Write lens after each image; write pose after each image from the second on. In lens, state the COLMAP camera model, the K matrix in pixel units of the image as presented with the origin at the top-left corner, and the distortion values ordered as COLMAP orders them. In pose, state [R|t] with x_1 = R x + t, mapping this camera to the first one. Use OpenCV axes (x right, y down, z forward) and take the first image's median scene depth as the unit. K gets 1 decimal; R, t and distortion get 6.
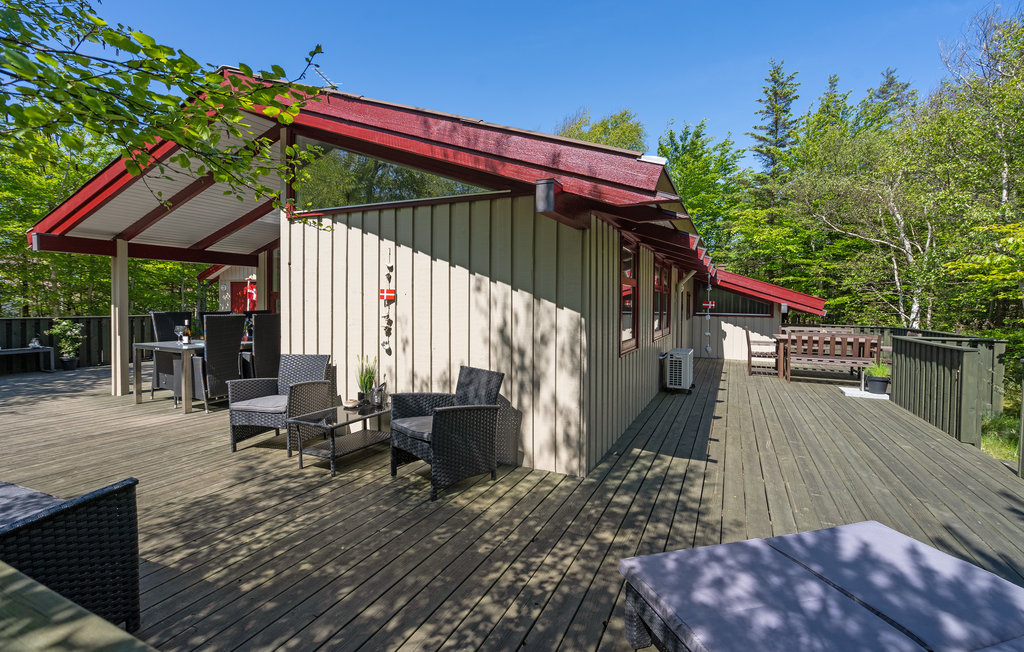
lens RADIAL K [[471.8, 0, 512.5], [0, 471.8, 314.3], [0, 0, 1]] dist [-0.000311, 0.000159]
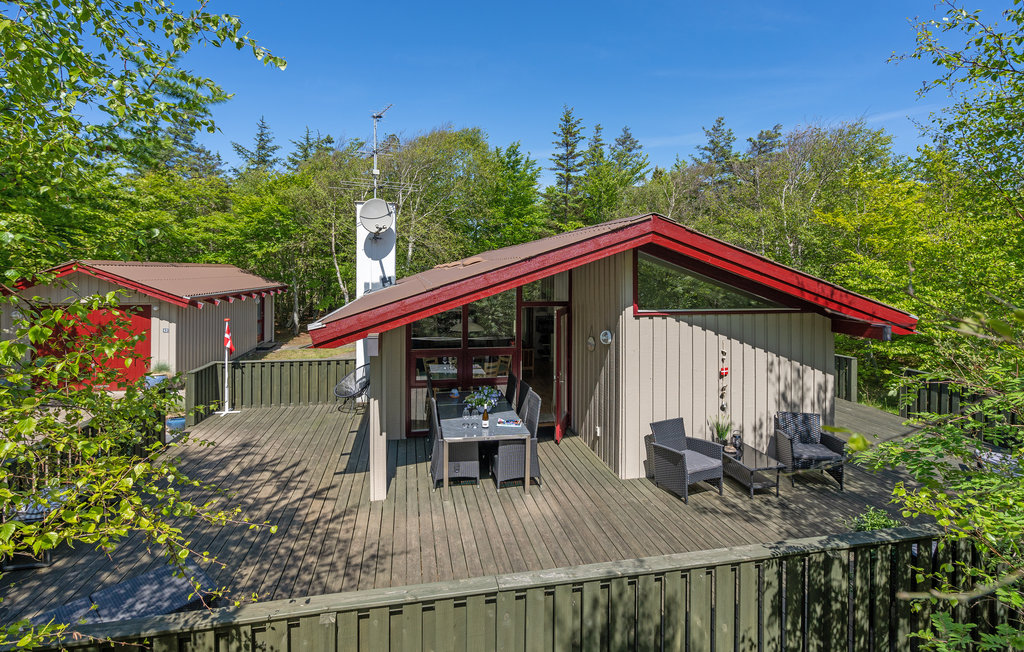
lens RADIAL K [[483.5, 0, 503.2], [0, 483.5, 293.7], [0, 0, 1]] dist [0.000184, 0.000066]
pose [[0.805201, -0.038756, 0.591734, -1.624611], [0.021813, 0.999122, 0.035756, -0.337598], [-0.592601, -0.015883, 0.805340, 0.179878]]
